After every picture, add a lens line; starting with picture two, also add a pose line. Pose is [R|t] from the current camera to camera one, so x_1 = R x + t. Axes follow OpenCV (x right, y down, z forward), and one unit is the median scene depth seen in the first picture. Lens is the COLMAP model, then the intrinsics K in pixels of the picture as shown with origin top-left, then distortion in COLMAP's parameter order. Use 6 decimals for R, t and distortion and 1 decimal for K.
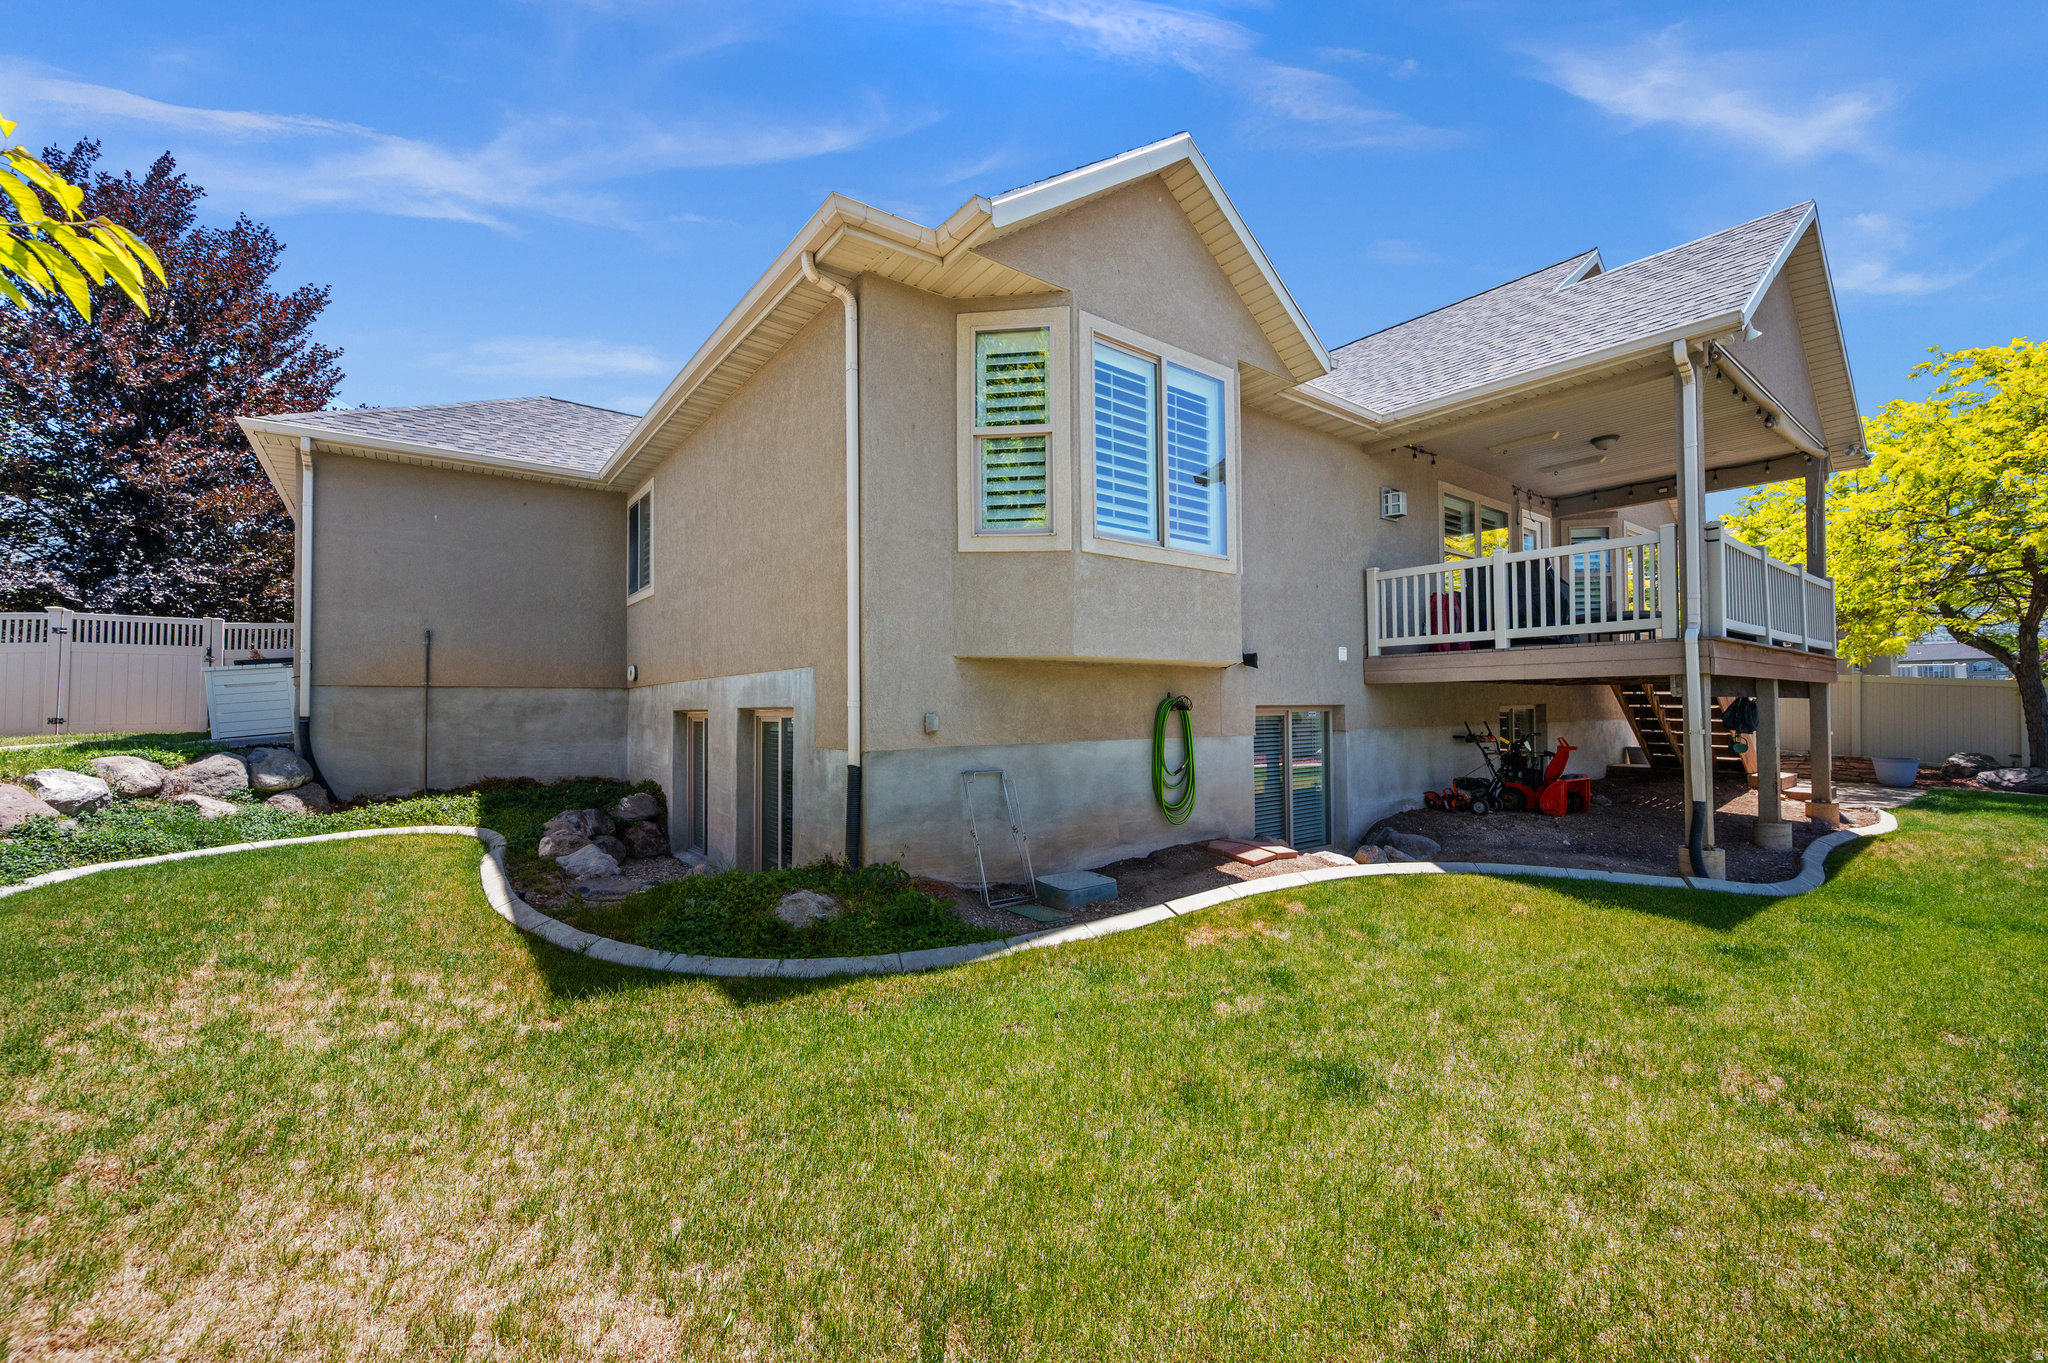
lens RADIAL K [[814.7, 0, 1029.2], [0, 814.7, 697.6], [0, 0, 1]] dist [-0.002754, 0.000330]
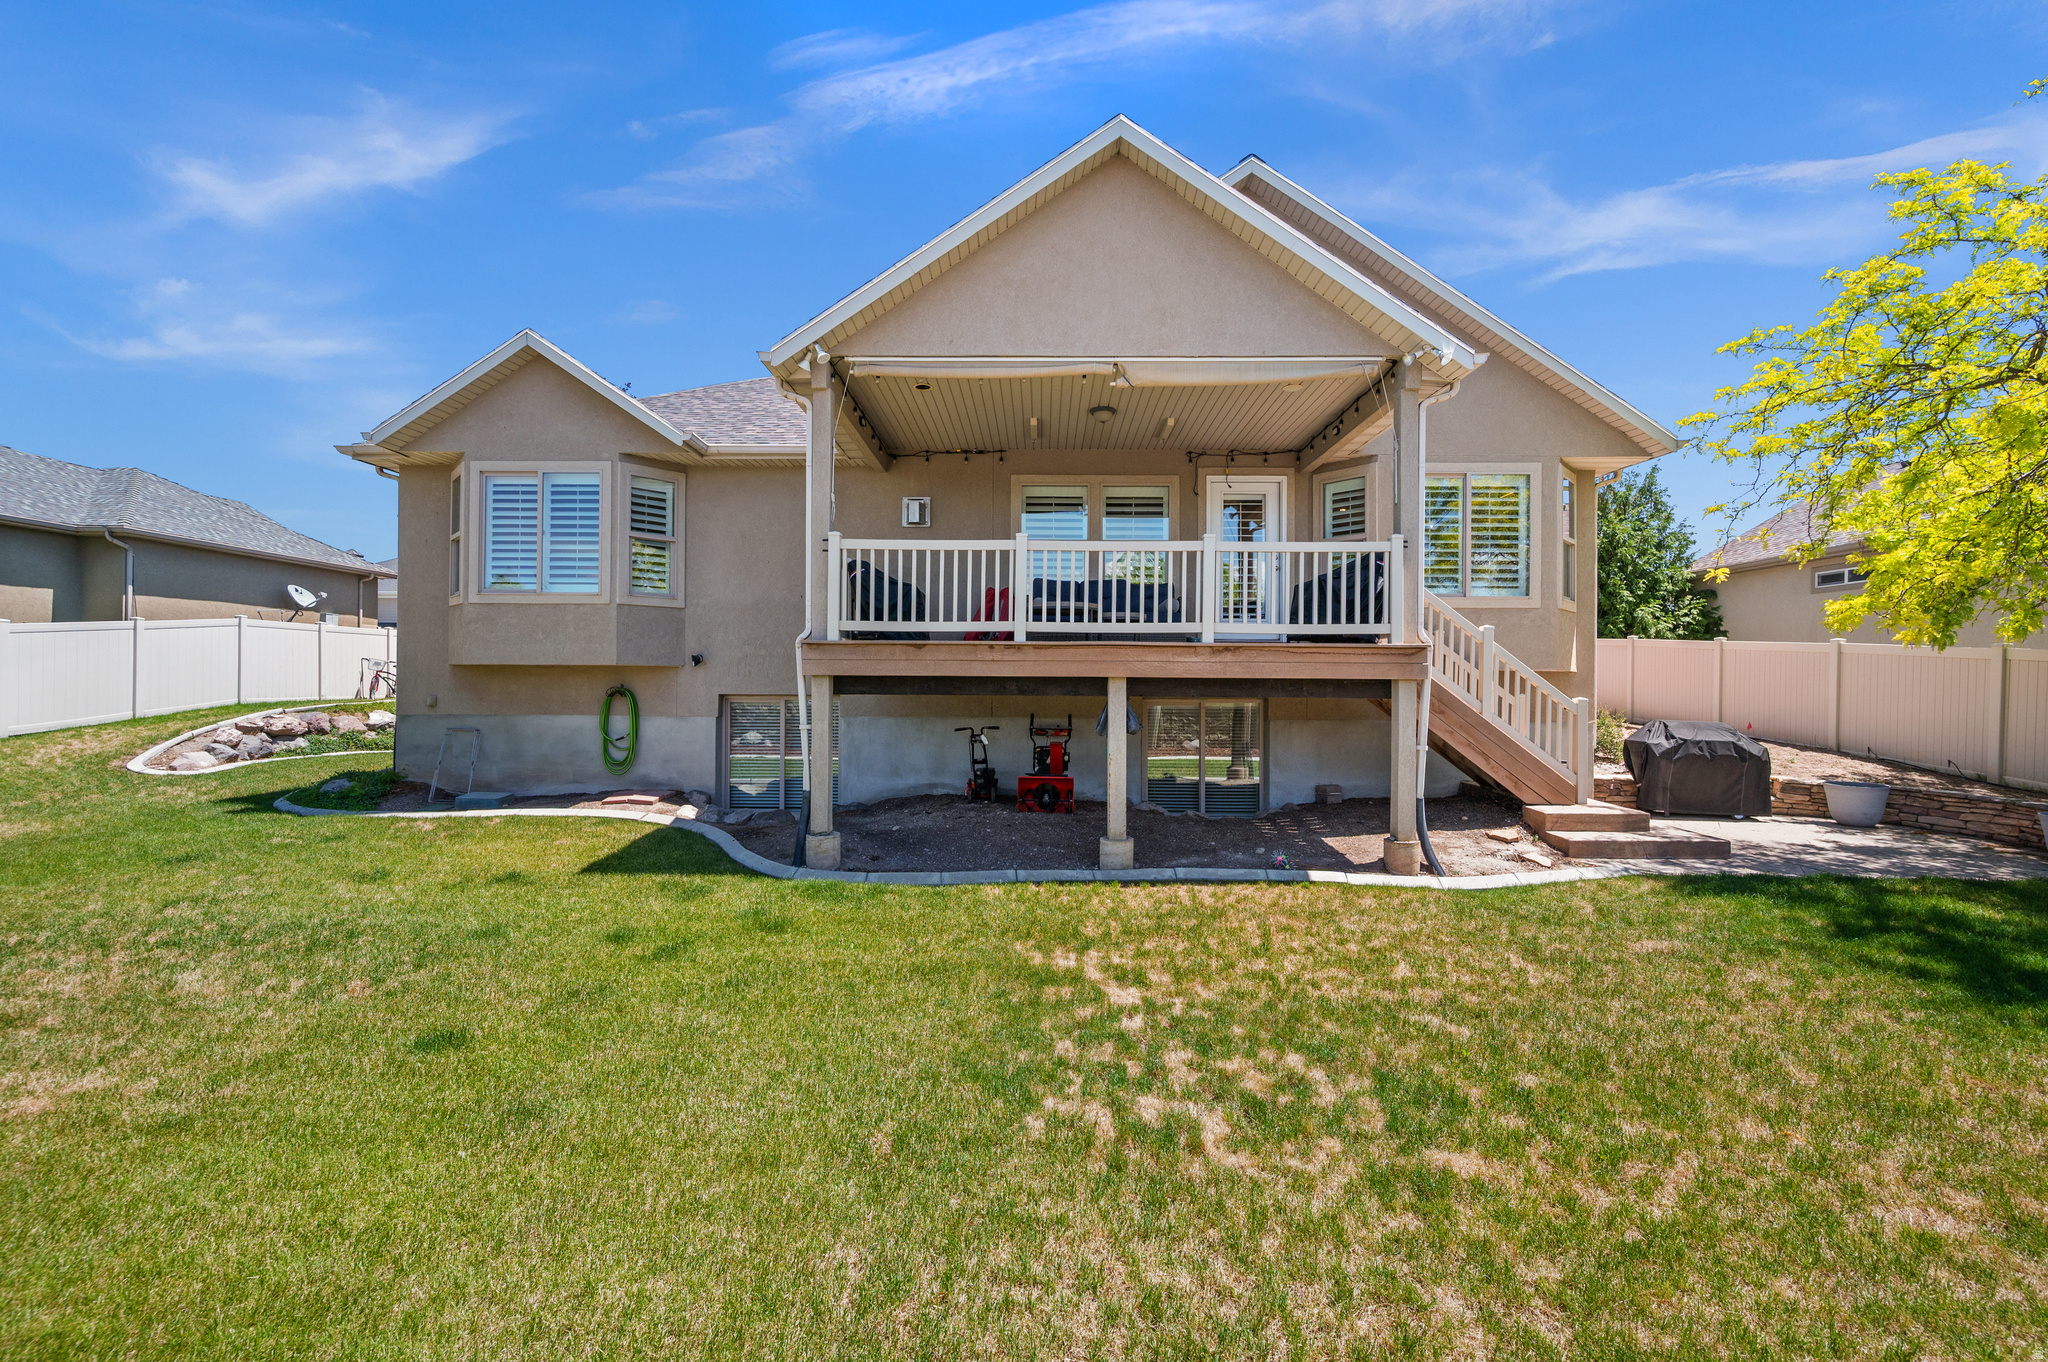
lens RADIAL K [[814.7, 0, 1029.2], [0, 814.7, 697.1], [0, 0, 1]] dist [-0.002754, 0.000330]
pose [[0.790406, 0.012332, -0.612459, 1.741607], [-0.002752, 0.999859, 0.016582, -0.010415], [0.612577, -0.011421, 0.790329, 0.308828]]
